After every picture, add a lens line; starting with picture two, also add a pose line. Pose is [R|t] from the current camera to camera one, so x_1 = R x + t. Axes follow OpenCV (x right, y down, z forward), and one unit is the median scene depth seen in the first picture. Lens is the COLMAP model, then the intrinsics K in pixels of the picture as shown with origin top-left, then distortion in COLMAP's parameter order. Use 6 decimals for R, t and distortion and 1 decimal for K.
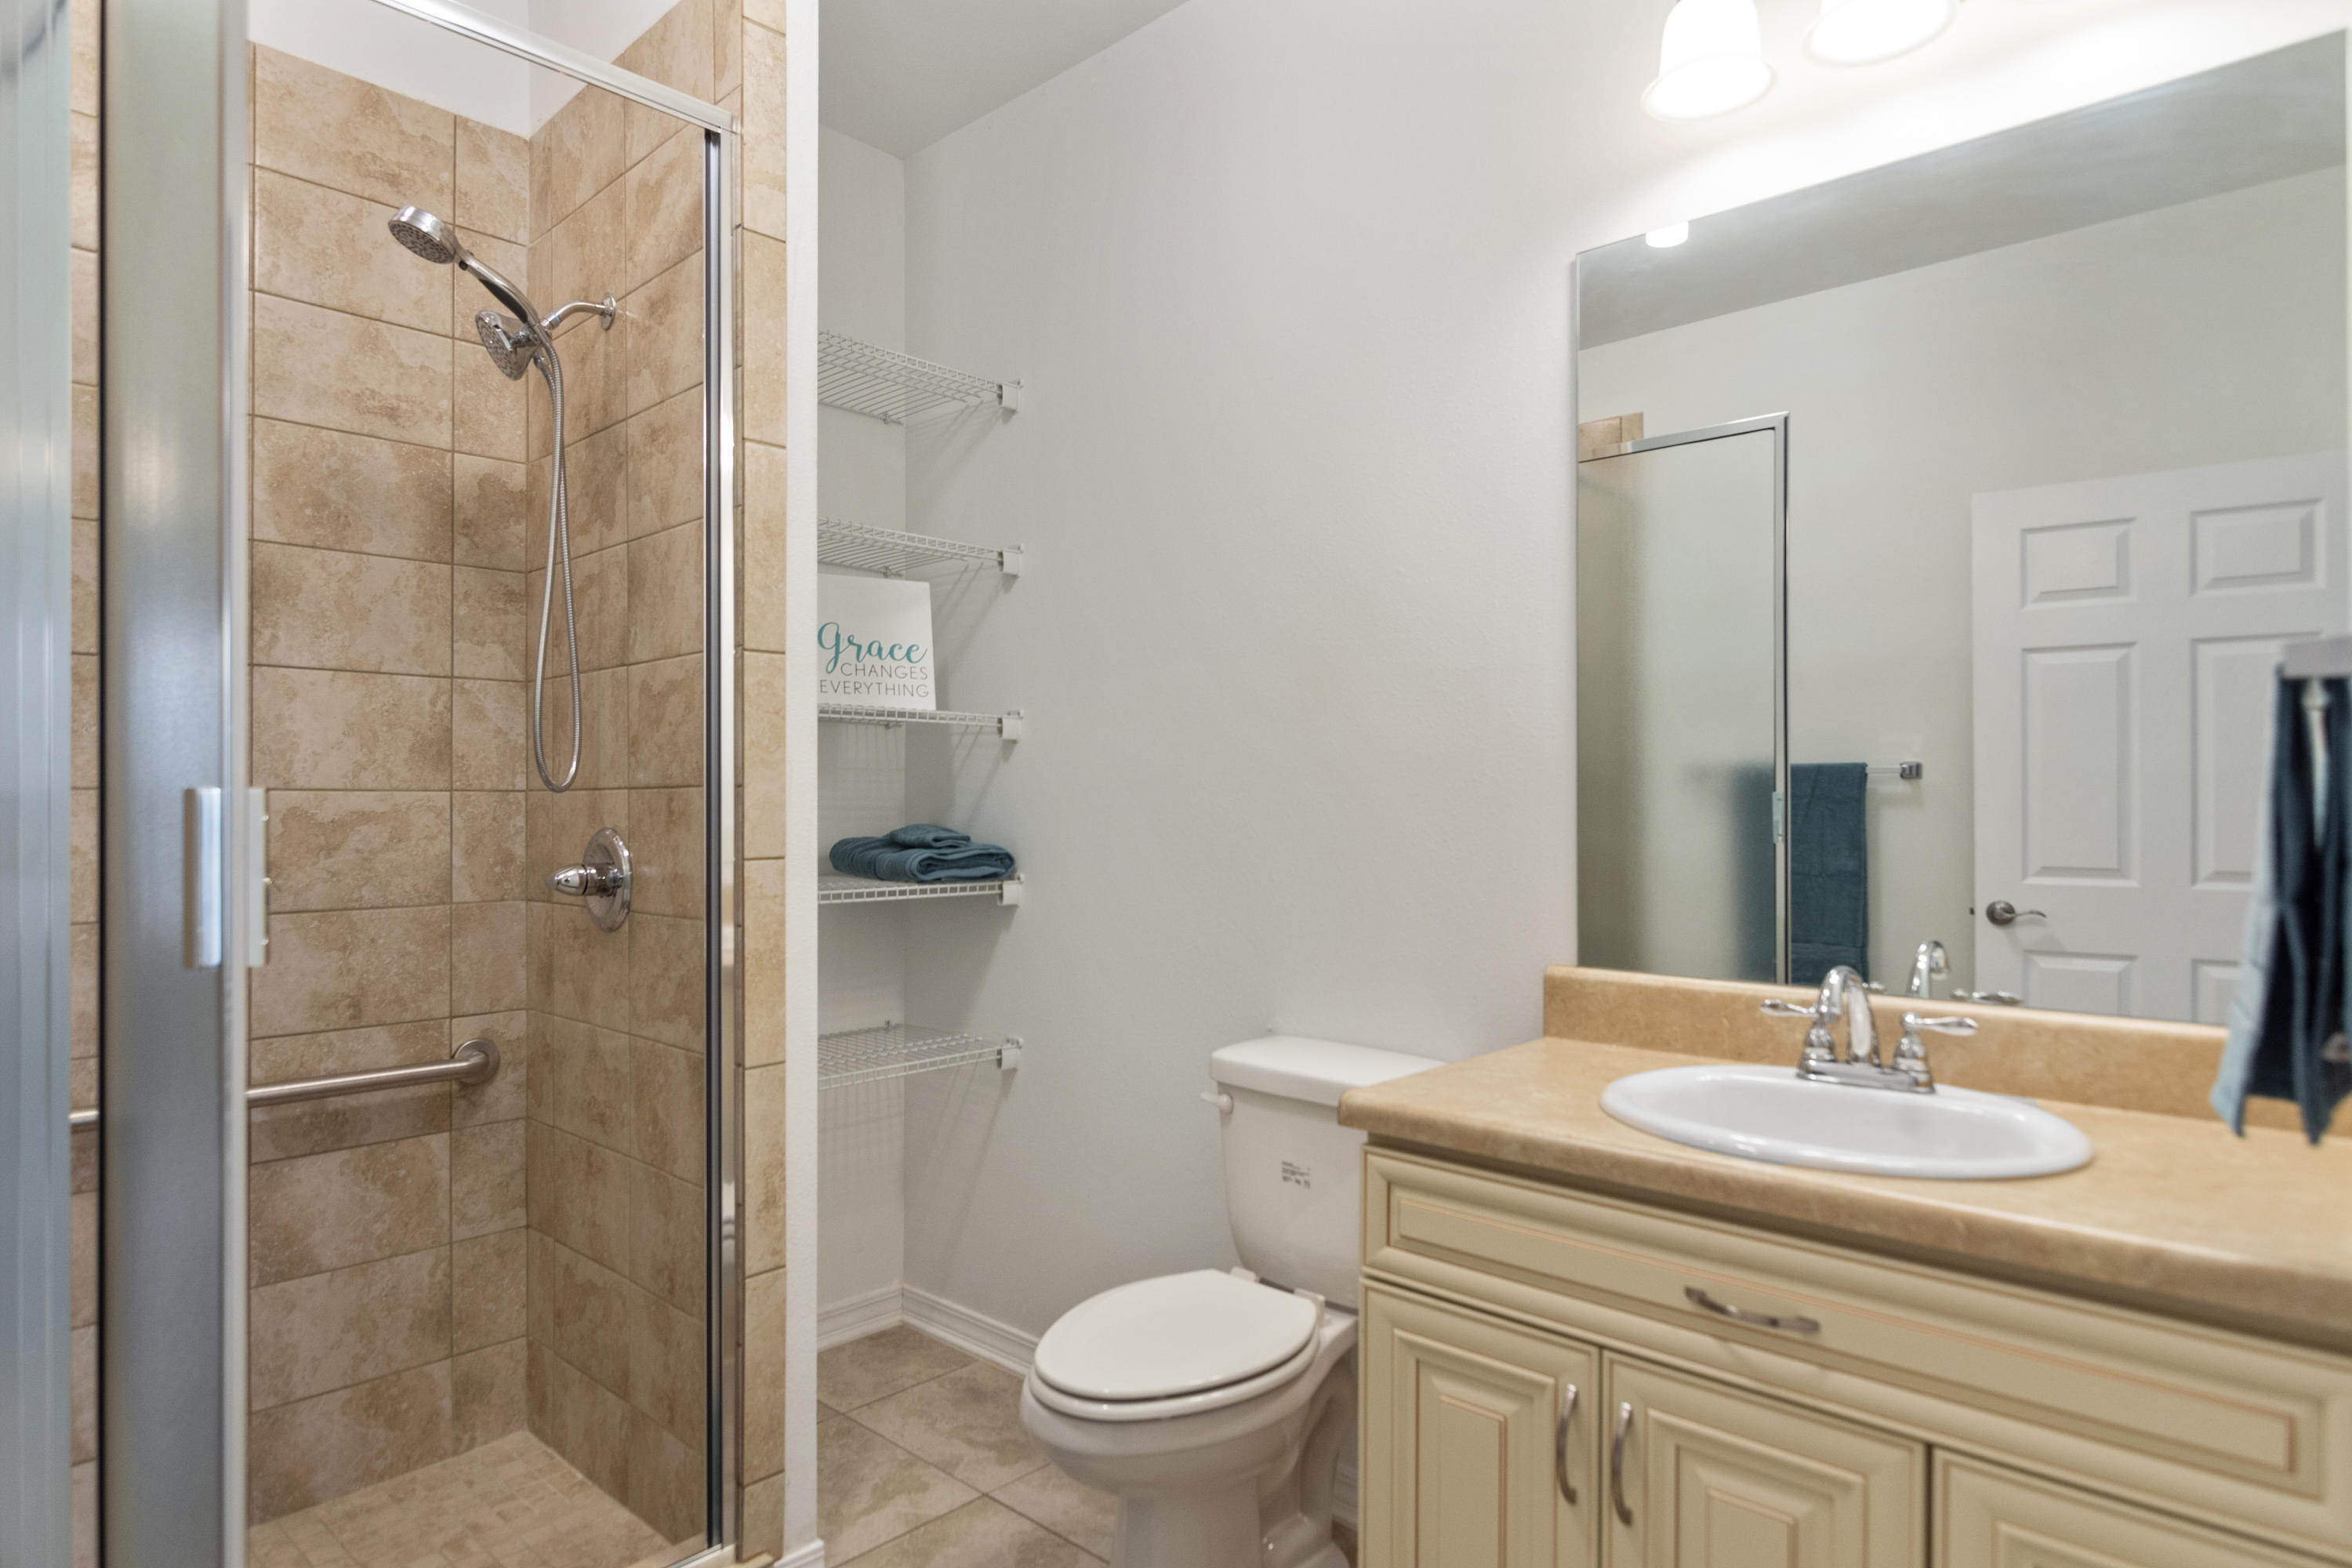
lens RADIAL K [[1256.2, 0, 1192.4], [0, 1256.2, 795.0], [0, 0, 1]] dist [-0.011857, 0.001329]
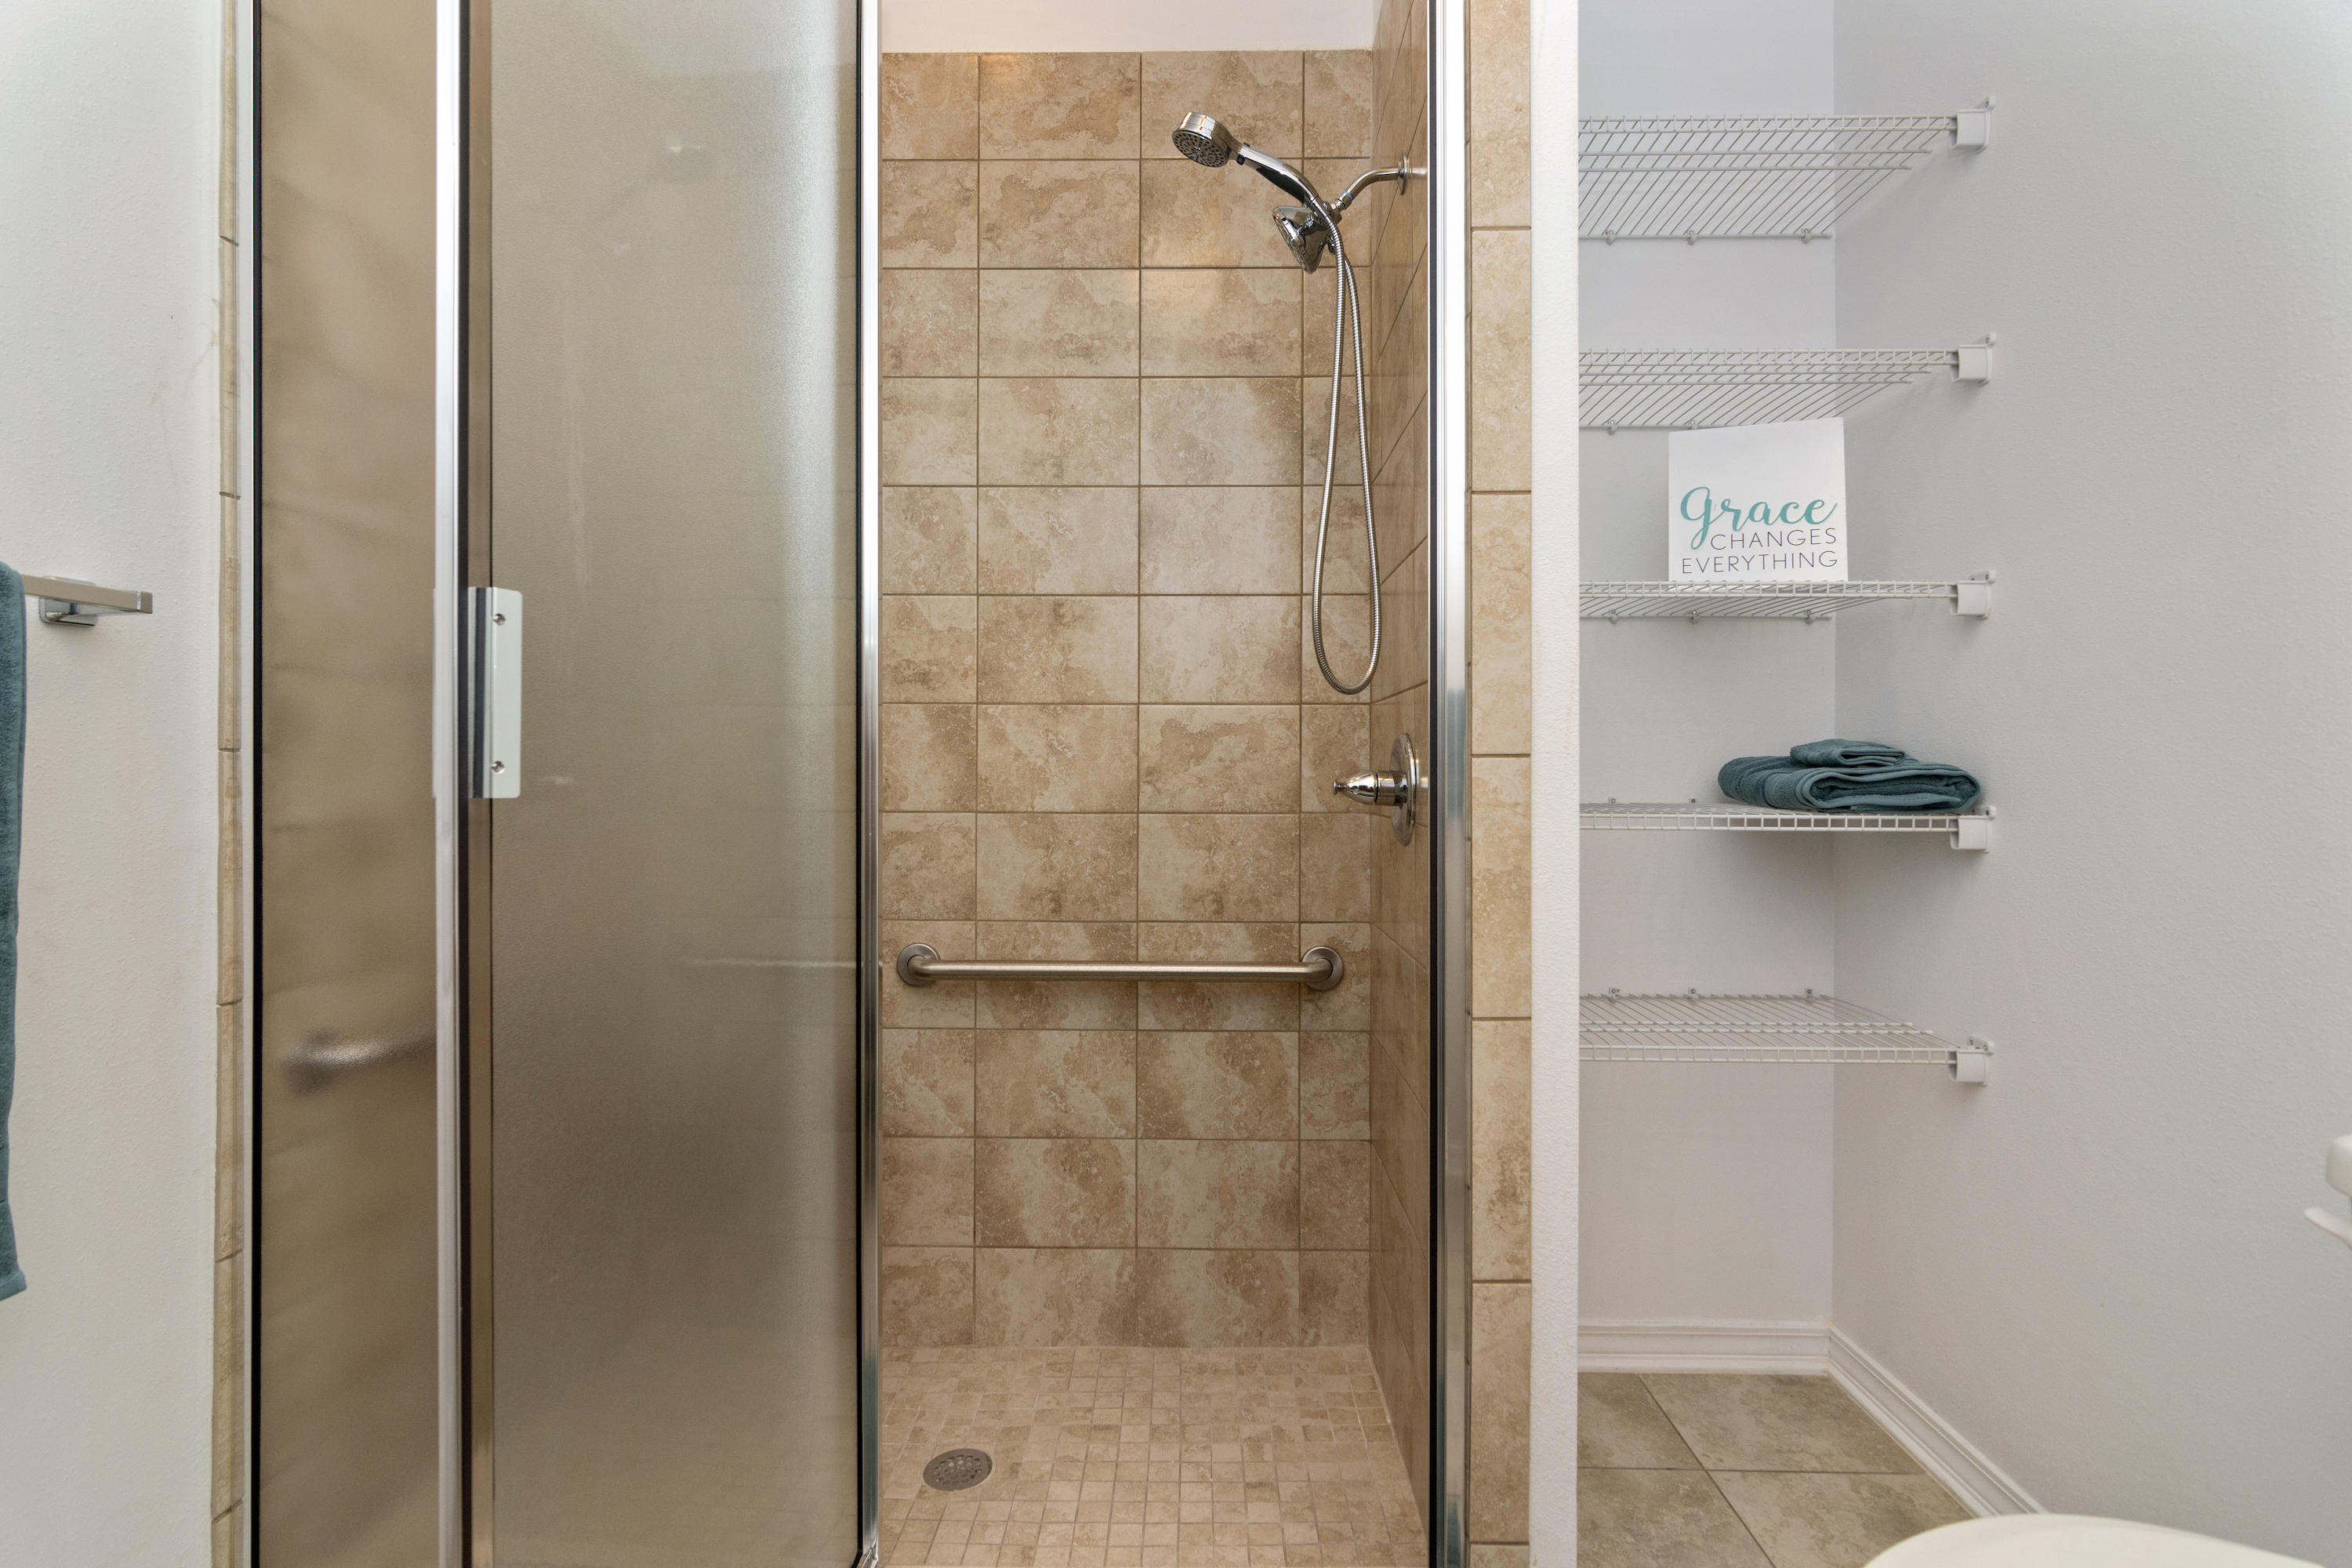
lens RADIAL K [[1136.4, 0, 1178.3], [0, 1136.4, 763.9], [0, 0, 1]] dist [-0.005328, 0.001396]
pose [[0.658758, -0.000779, -0.752355, 0.049930], [0.007268, 0.999959, 0.005328, 0.041414], [0.752320, -0.008978, 0.658736, 0.309855]]
